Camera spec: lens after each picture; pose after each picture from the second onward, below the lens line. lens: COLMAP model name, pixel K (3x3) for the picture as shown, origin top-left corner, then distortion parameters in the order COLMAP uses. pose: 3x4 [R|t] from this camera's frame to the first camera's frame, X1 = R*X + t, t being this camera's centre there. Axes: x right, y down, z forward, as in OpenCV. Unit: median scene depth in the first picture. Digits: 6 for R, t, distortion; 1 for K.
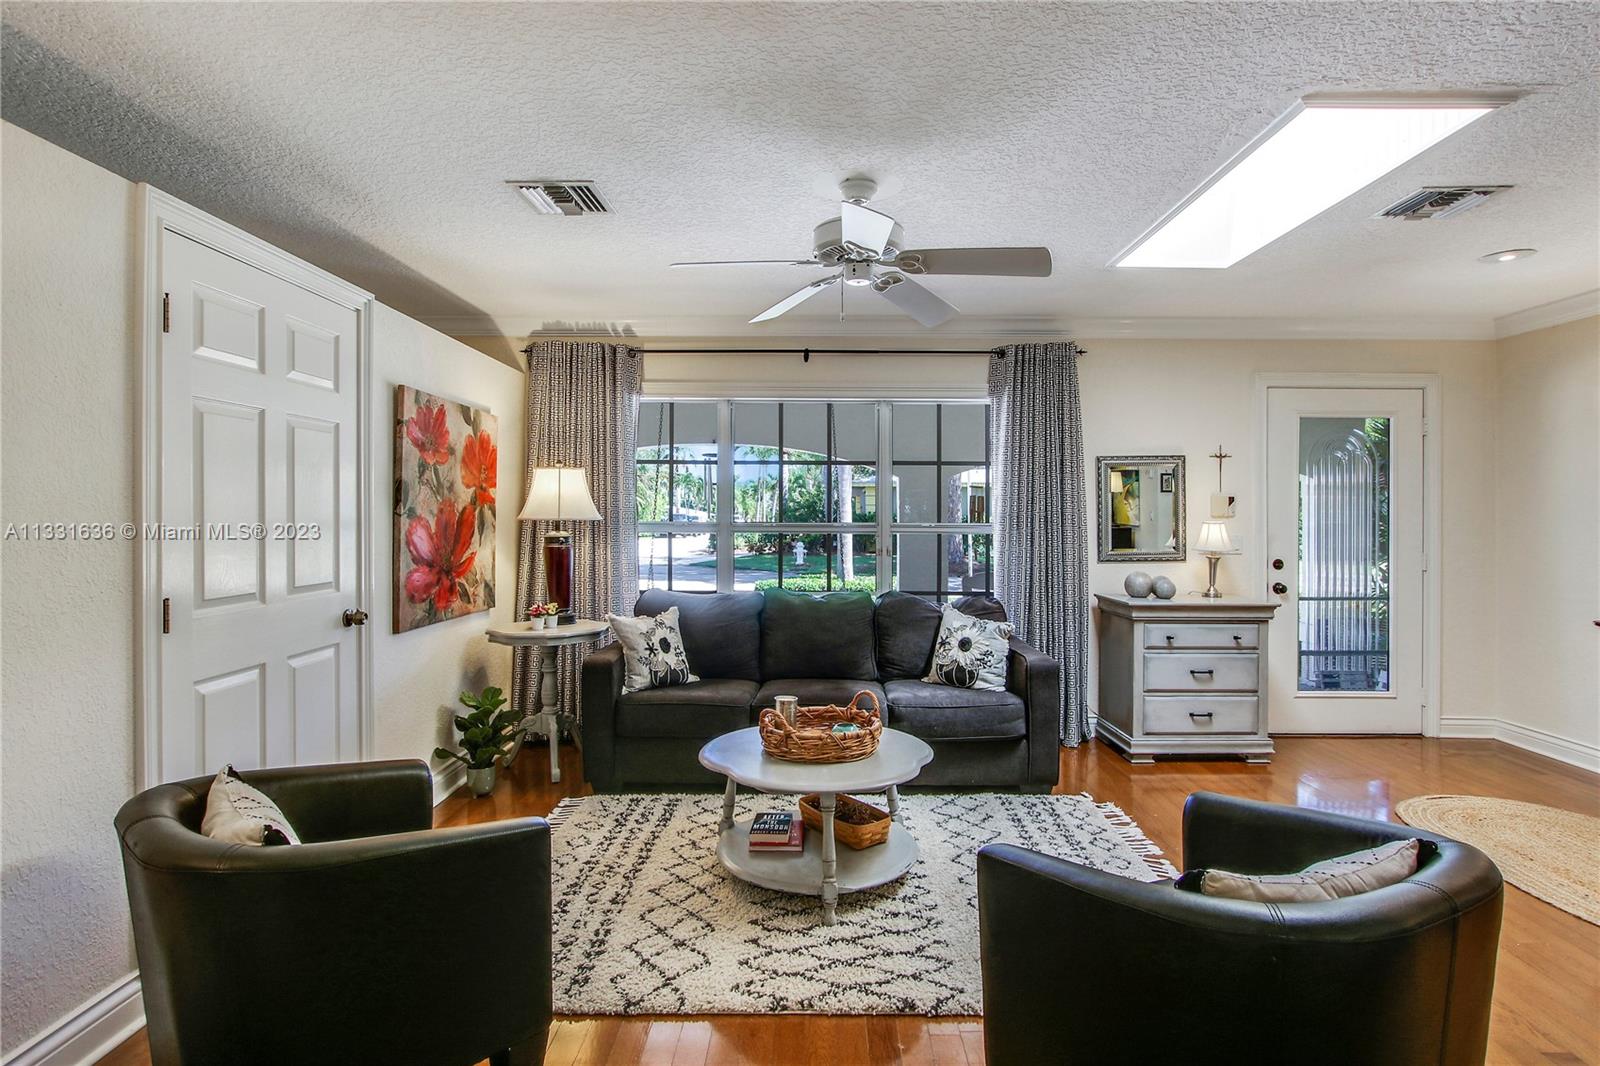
lens RADIAL K [[837.0, 0, 810.5], [0, 837.0, 521.8], [0, 0, 1]] dist [-0.024079, 0.007248]
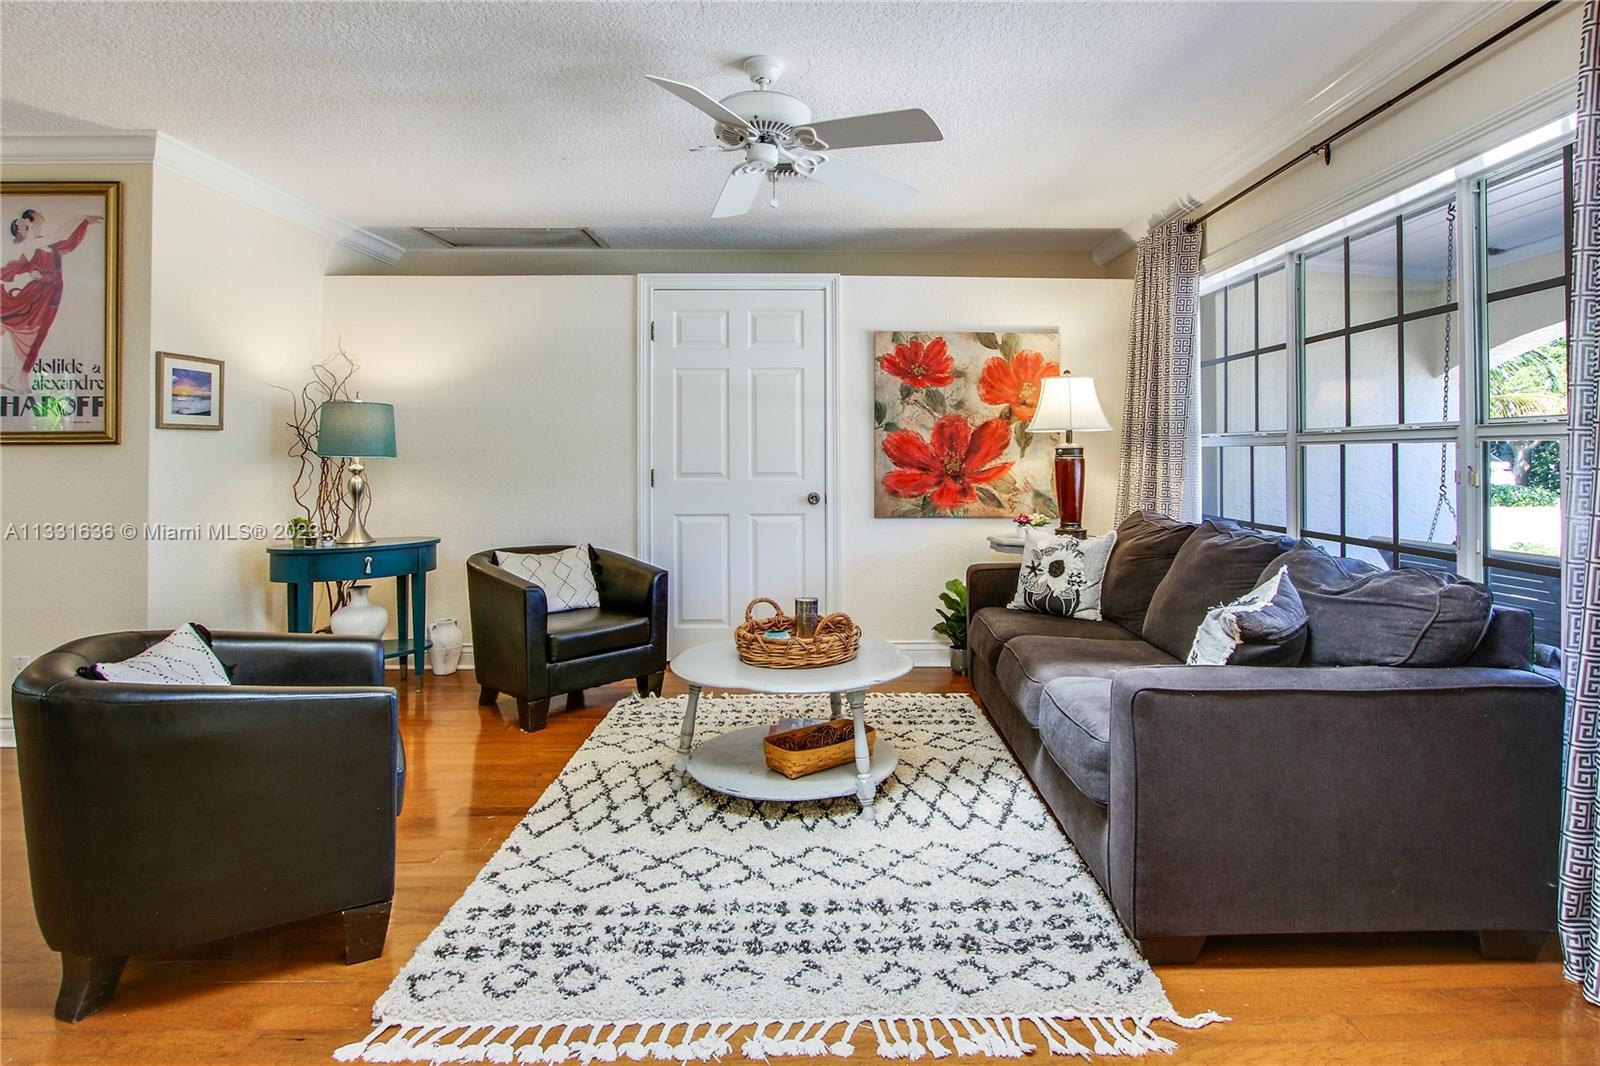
lens RADIAL K [[837.0, 0, 819.9], [0, 837.0, 454.4], [0, 0, 1]] dist [-0.024079, 0.007248]
pose [[0.030420, -0.003290, -0.999532, 0.700705], [-0.005727, 0.999978, -0.003465, 0.031563], [0.999521, 0.005829, 0.030401, 0.721609]]
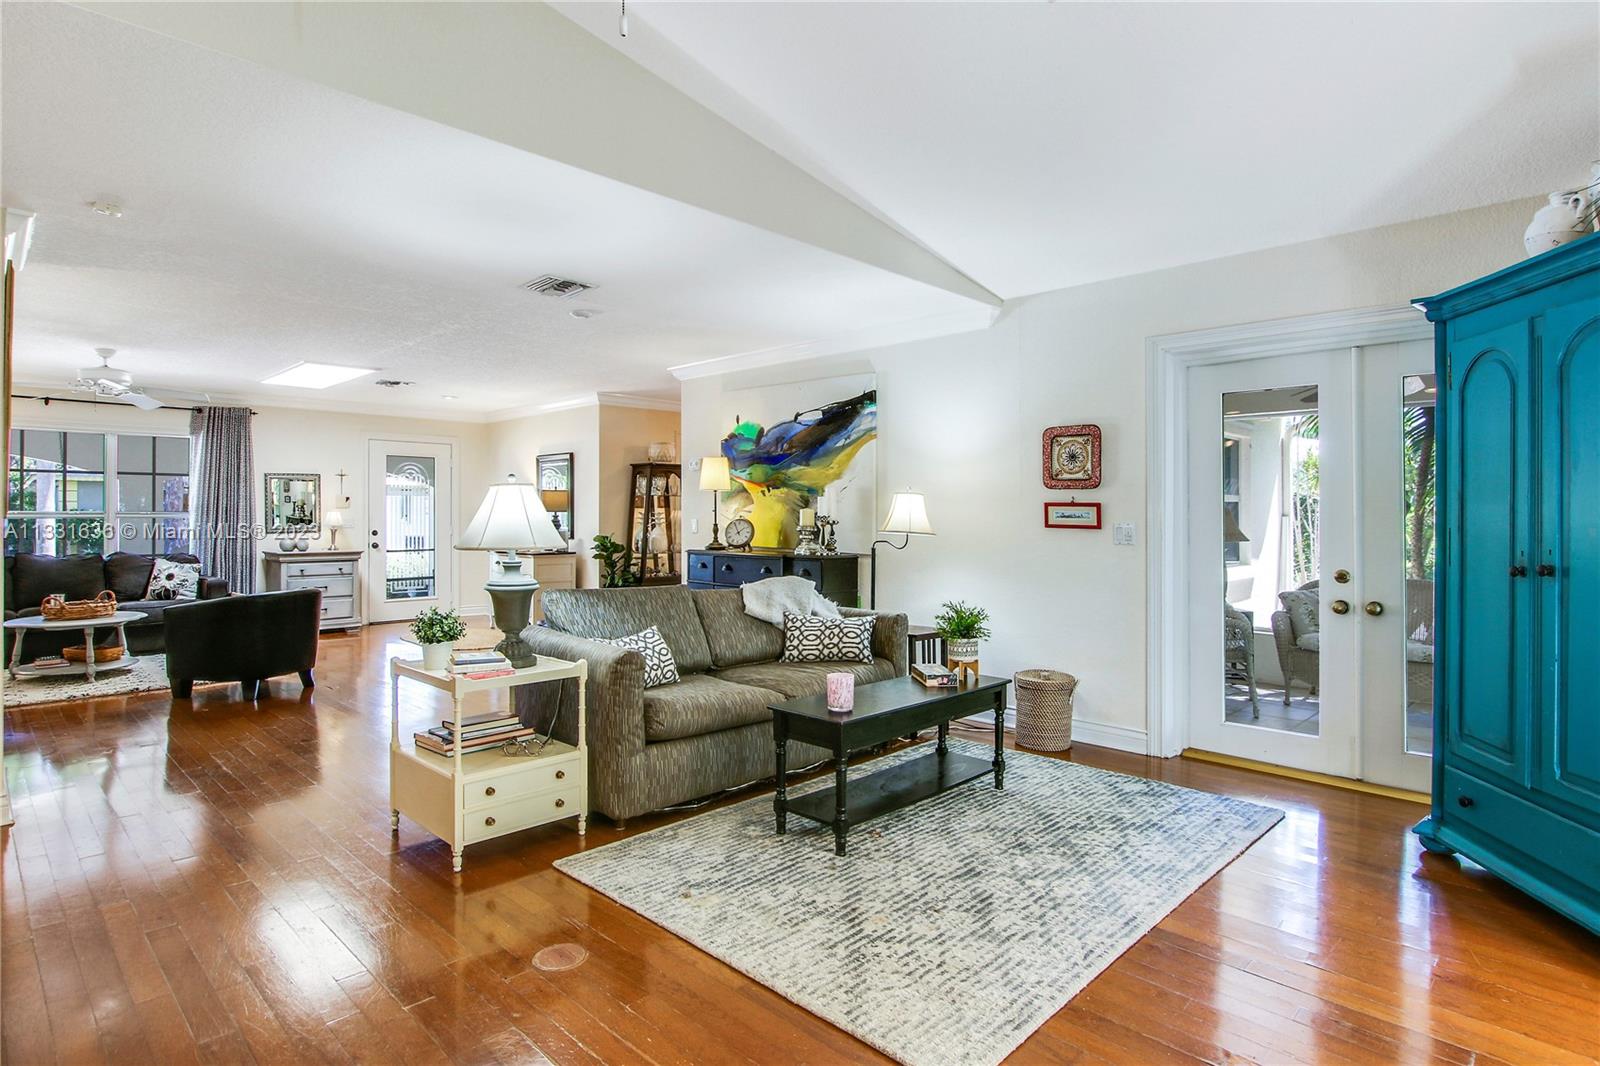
lens RADIAL K [[837.0, 0, 821.2], [0, 837.0, 509.1], [0, 0, 1]] dist [-0.024079, 0.007248]
pose [[0.676157, 0.003014, 0.736752, -0.181362], [0.007817, 0.999906, -0.011265, 0.030561], [-0.736717, 0.013376, 0.676069, -1.250828]]
